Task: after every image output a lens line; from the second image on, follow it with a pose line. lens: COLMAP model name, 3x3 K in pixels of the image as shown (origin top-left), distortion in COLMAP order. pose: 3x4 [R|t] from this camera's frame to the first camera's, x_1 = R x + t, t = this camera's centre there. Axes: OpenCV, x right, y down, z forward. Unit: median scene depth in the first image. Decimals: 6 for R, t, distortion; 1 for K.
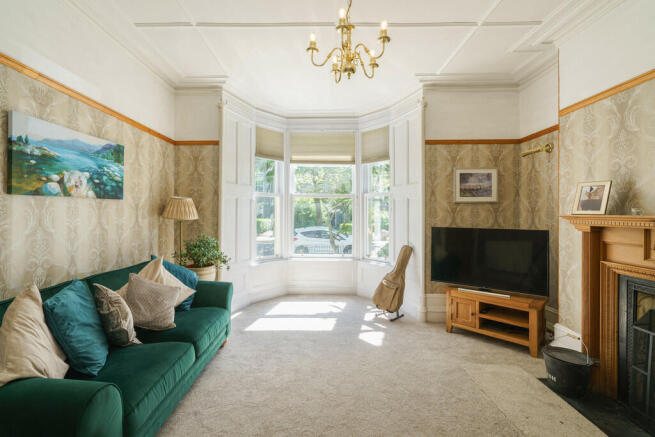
lens RADIAL K [[296.6, 0, 323.5], [0, 296.6, 216.1], [0, 0, 1]] dist [-0.001166, 0.002016]
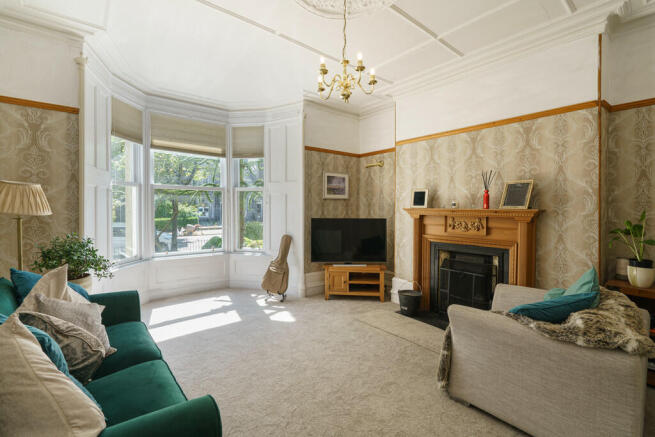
lens RADIAL K [[296.6, 0, 323.5], [0, 296.6, 216.1], [0, 0, 1]] dist [-0.001166, 0.002016]
pose [[0.763547, -0.016914, 0.645531, -0.379013], [0.003175, 0.999743, 0.022439, 0.000374], [-0.645745, -0.015083, 0.763404, 0.033026]]
